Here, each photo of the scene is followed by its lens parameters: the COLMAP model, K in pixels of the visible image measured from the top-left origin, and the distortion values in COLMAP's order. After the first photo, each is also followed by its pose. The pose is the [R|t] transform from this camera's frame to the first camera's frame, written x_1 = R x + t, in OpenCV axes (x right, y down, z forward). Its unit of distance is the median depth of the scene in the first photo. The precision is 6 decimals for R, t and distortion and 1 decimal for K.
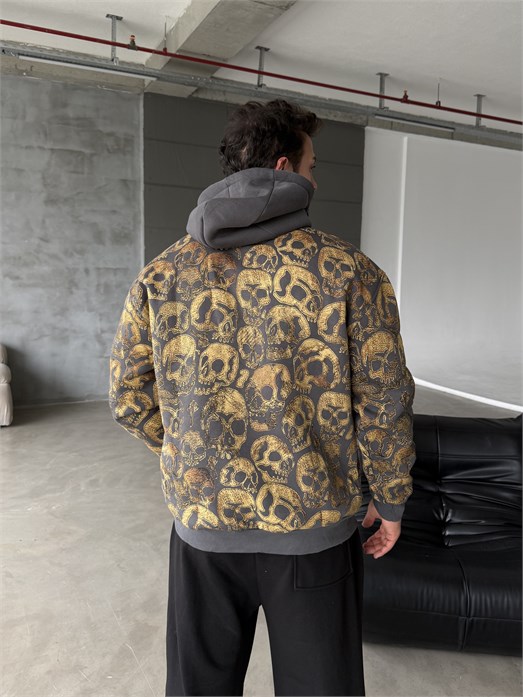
lens RADIAL K [[546.2, 0, 272.1], [0, 546.2, 329.9], [0, 0, 1]] dist [-0.005441, -0.045934]
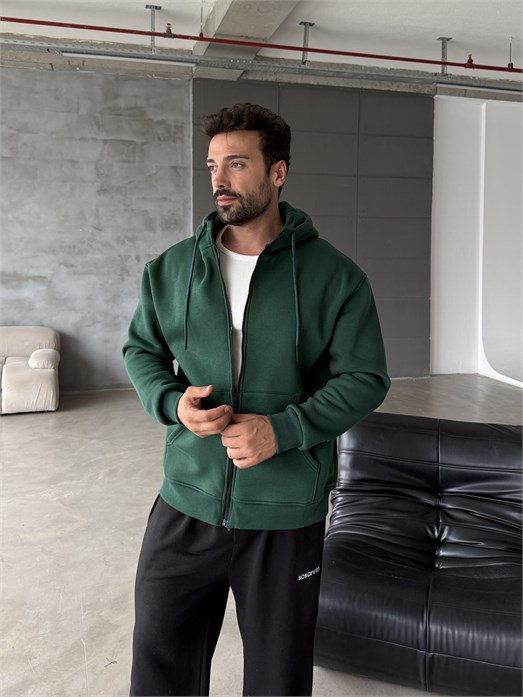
lens RADIAL K [[577.2, 0, 254.4], [0, 577.2, 292.4], [0, 0, 1]] dist [0.000200, -0.049640]
pose [[0.980060, -0.004929, -0.198640, 0.084832], [-0.002358, 0.999333, -0.036431, -0.006832], [0.198687, 0.036173, 0.979395, 0.002642]]
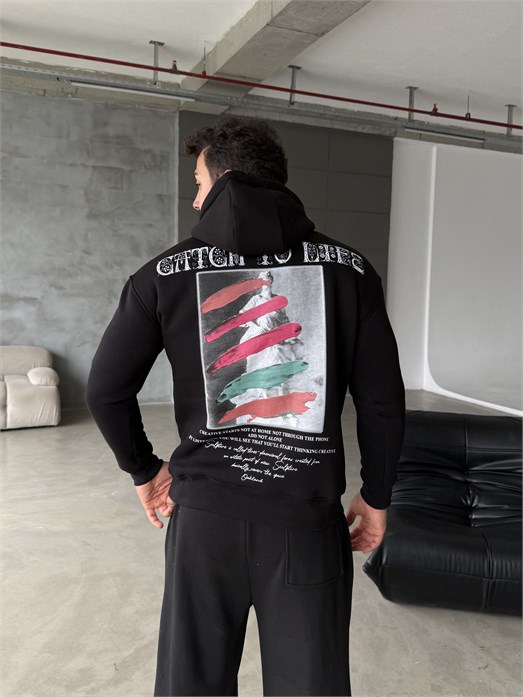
lens RADIAL K [[577.2, 0, 245.5], [0, 577.2, 332.1], [0, 0, 1]] dist [0.000200, -0.049640]
pose [[0.997039, 0.006152, -0.076656, -0.022733], [-0.007621, 0.999793, -0.018889, 0.008337], [0.076524, 0.019417, 0.996879, -0.088142]]
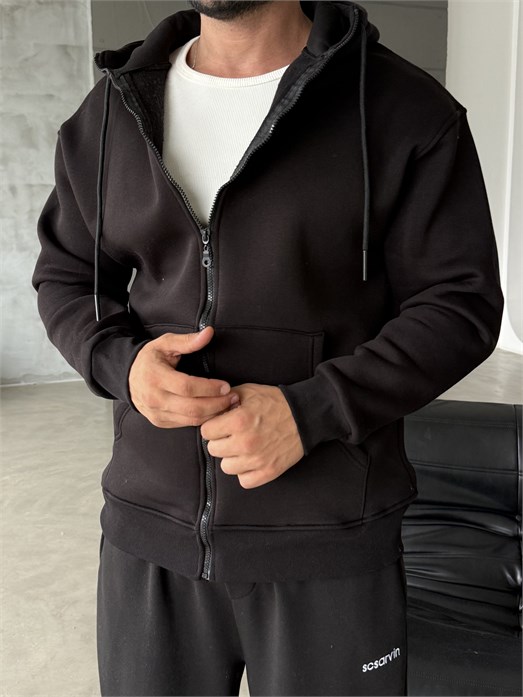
lens RADIAL K [[780.1, 0, 256.0], [0, 780.1, 360.2], [0, 0, 1]] dist [-0.012014, 0.000000]
pose [[0.995081, -0.005116, -0.098936, 0.048146], [0.014605, 0.995329, 0.095428, 0.012727], [0.097986, -0.096403, 0.990508, 0.073925]]
